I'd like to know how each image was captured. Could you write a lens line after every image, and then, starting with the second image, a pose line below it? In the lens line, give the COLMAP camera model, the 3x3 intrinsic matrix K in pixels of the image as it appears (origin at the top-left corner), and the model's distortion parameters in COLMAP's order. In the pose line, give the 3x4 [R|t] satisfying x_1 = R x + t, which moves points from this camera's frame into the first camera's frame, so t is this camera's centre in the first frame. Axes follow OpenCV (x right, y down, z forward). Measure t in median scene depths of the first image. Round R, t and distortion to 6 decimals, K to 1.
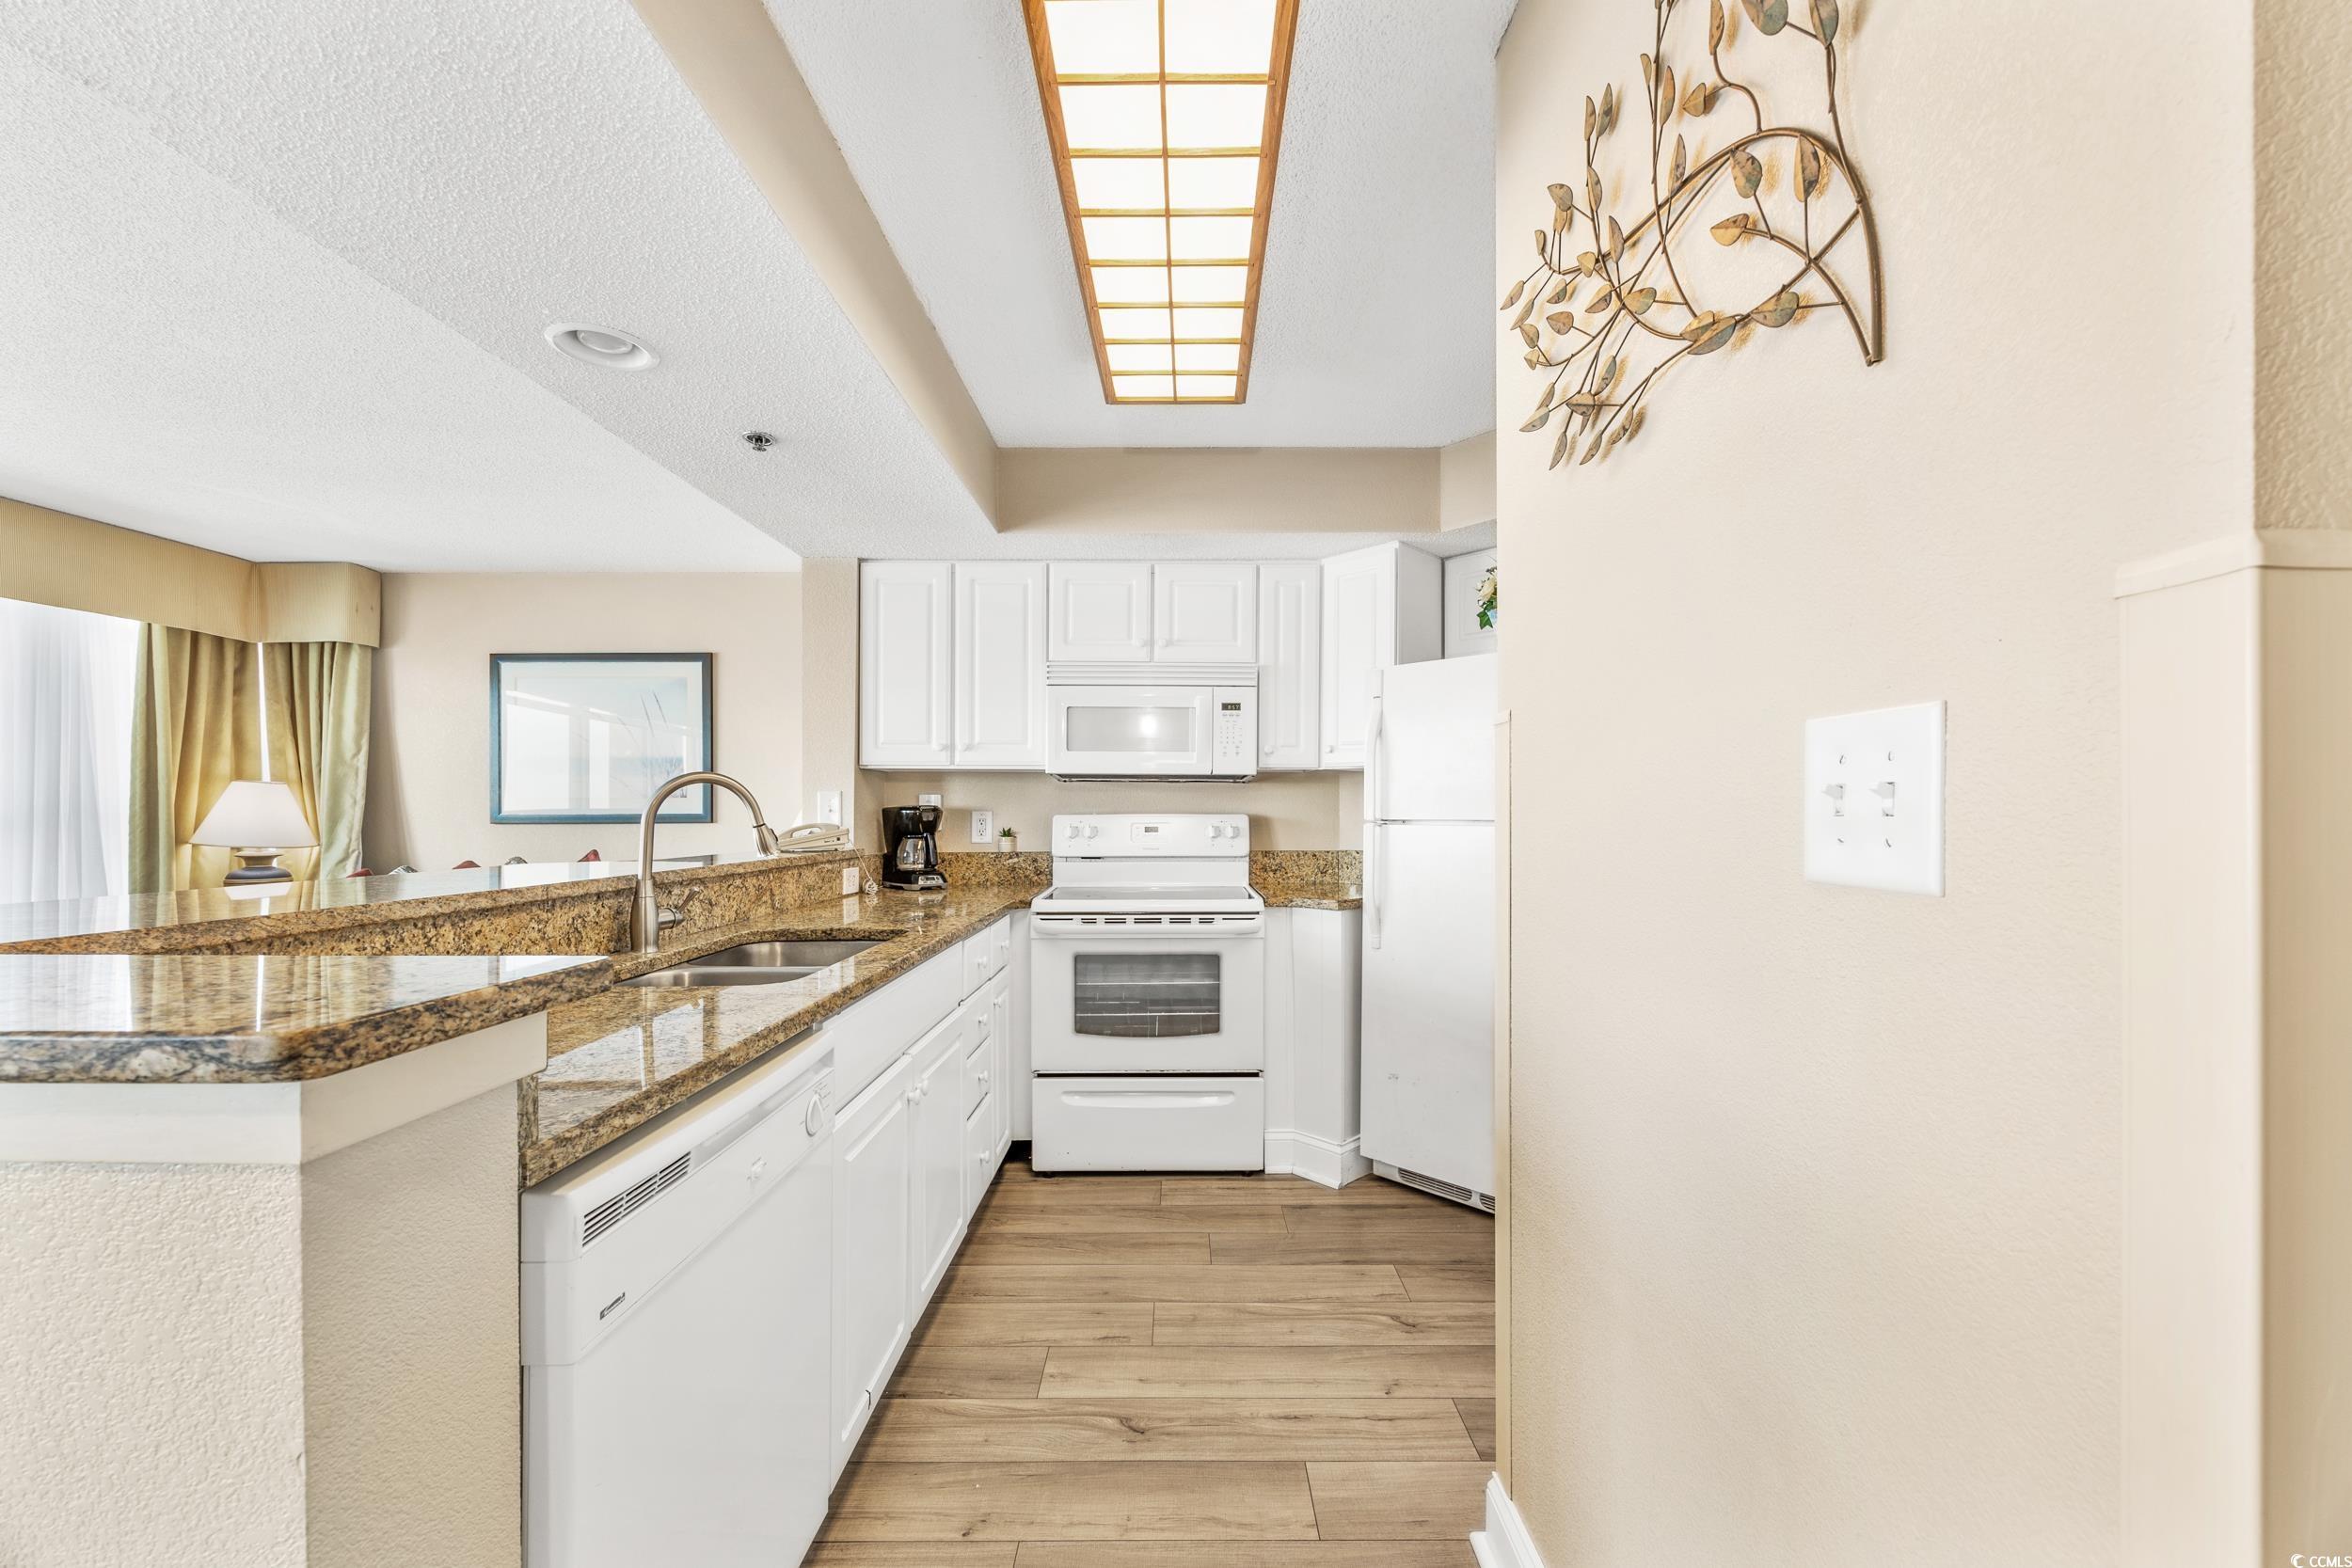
lens RADIAL K [[902.3, 0, 1173.3], [0, 902.3, 802.3], [0, 0, 1]] dist [-0.009261, 0.000027]
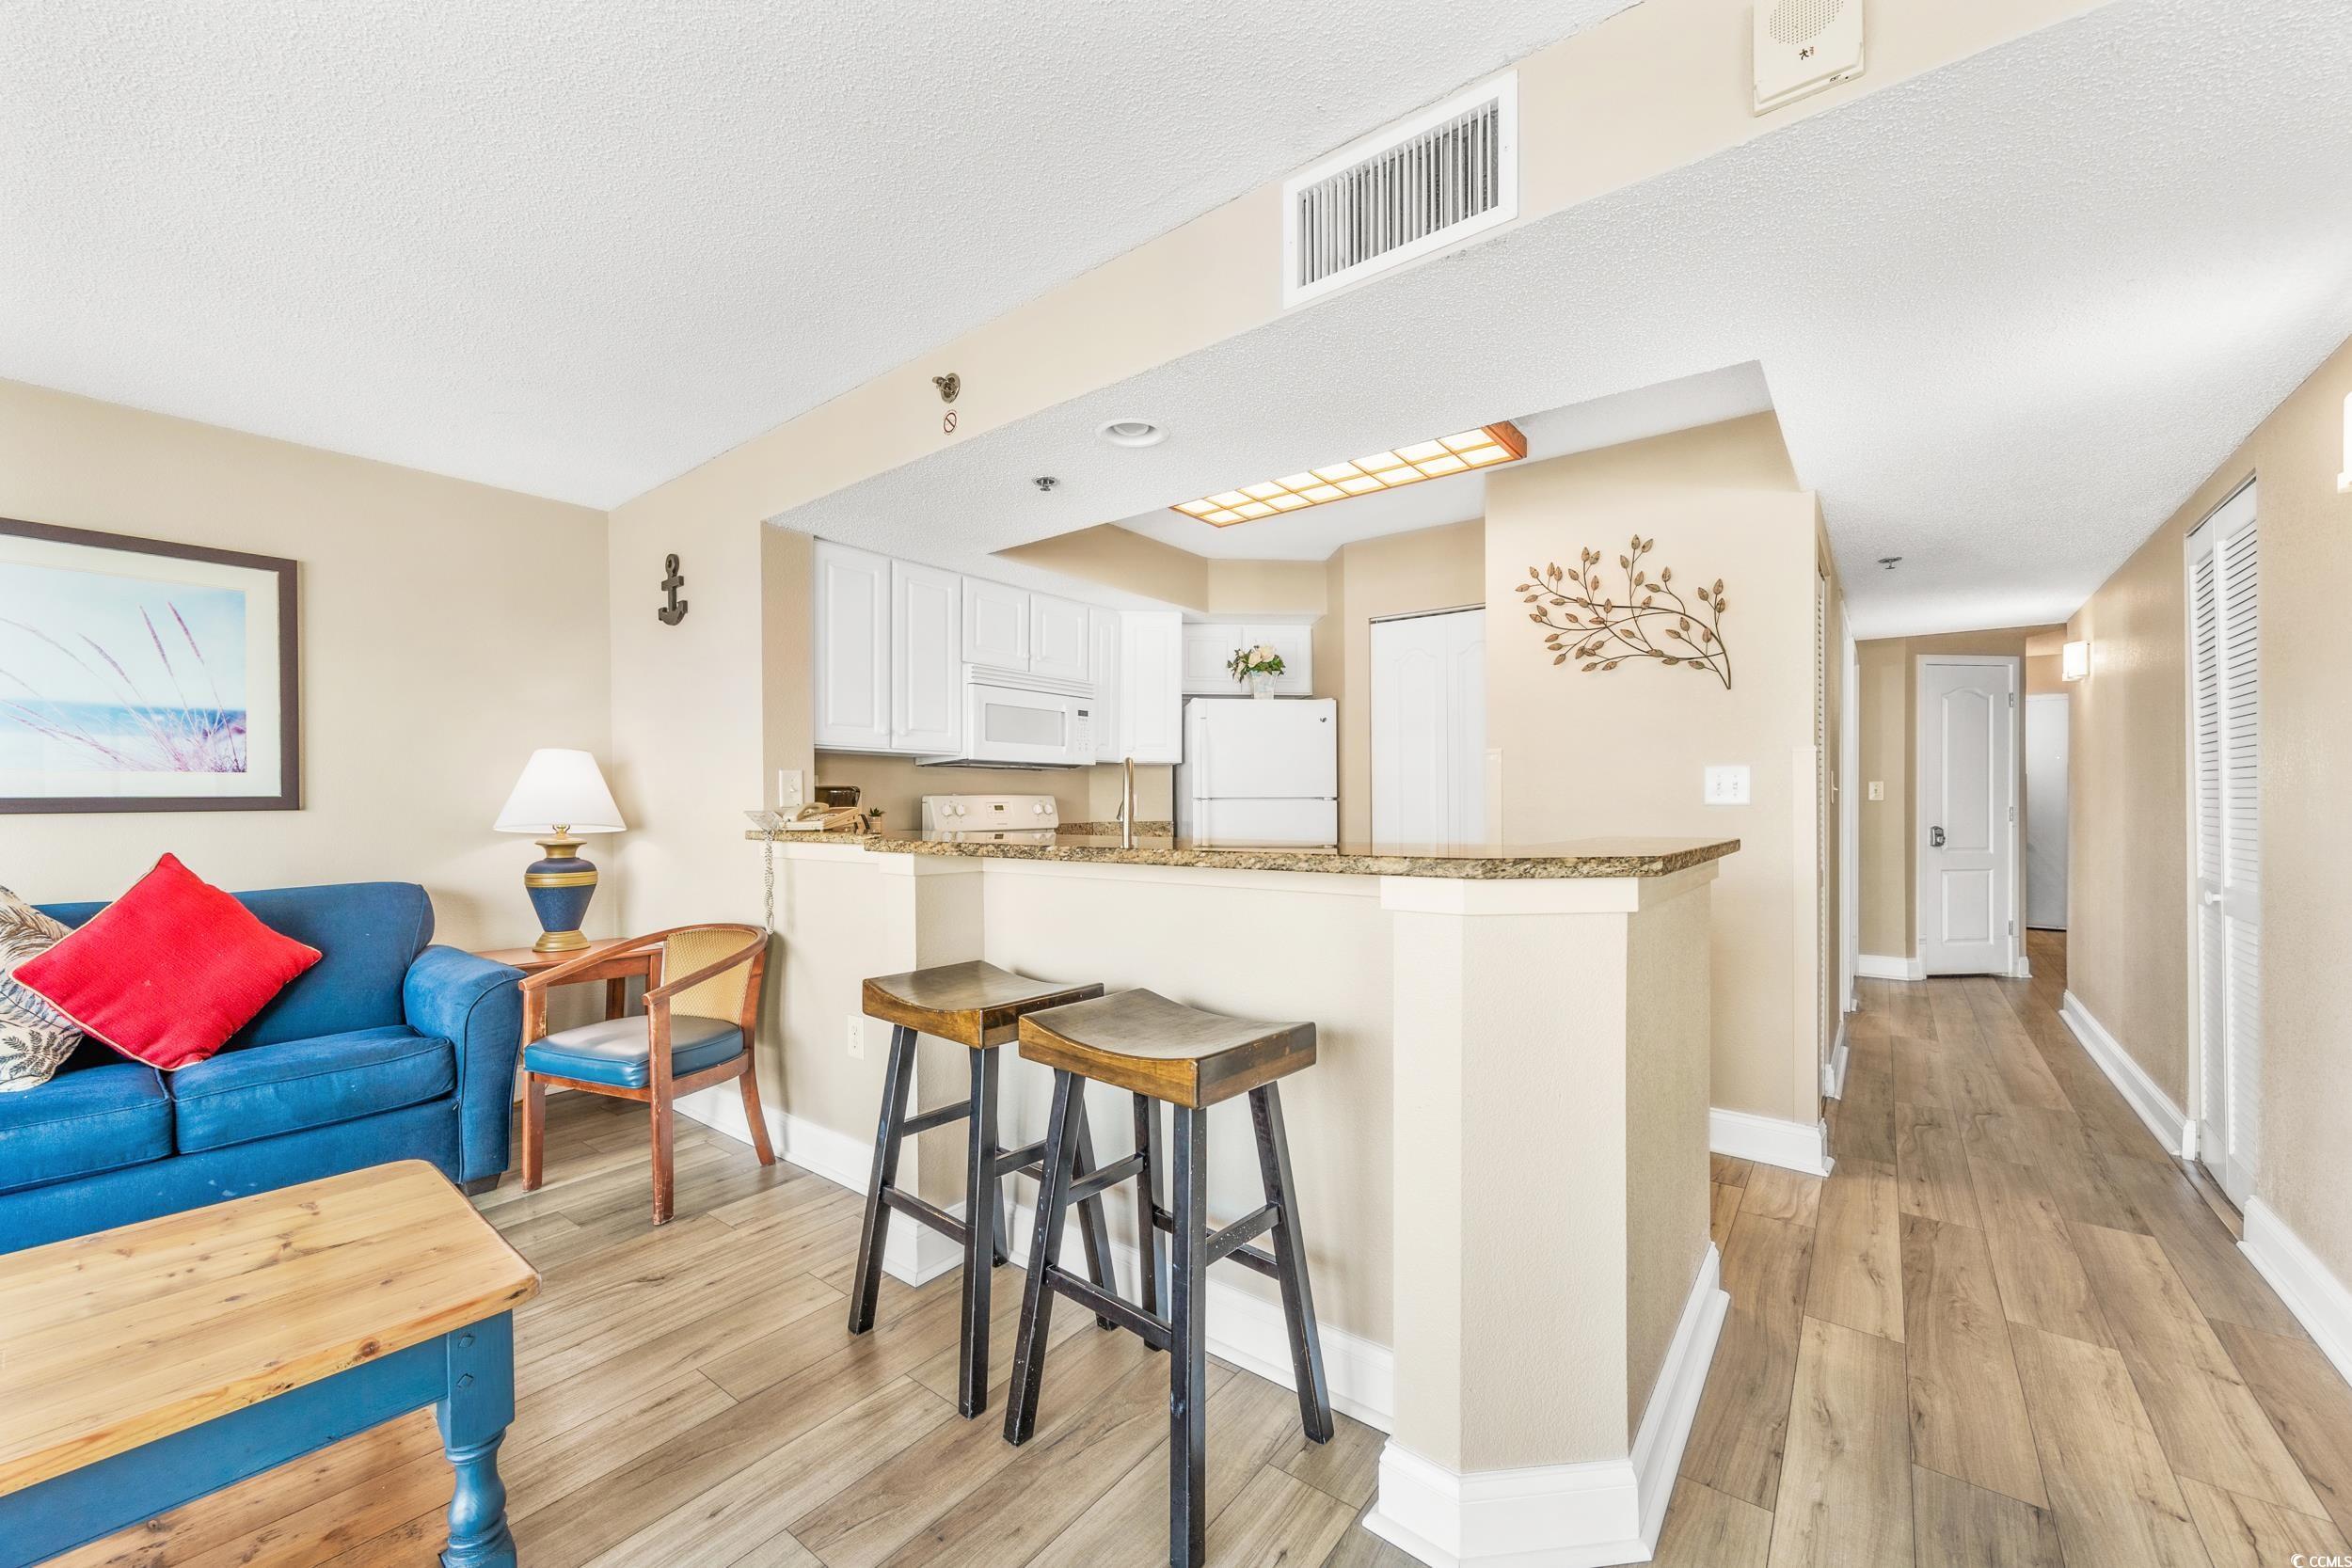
lens RADIAL K [[902.3, 0, 1173.3], [0, 902.3, 802.3], [0, 0, 1]] dist [-0.009261, 0.000027]
pose [[0.619041, -0.006123, 0.785334, -0.893300], [-0.004655, 0.999923, 0.011466, 0.008592], [-0.785345, -0.010754, 0.618965, 0.075301]]
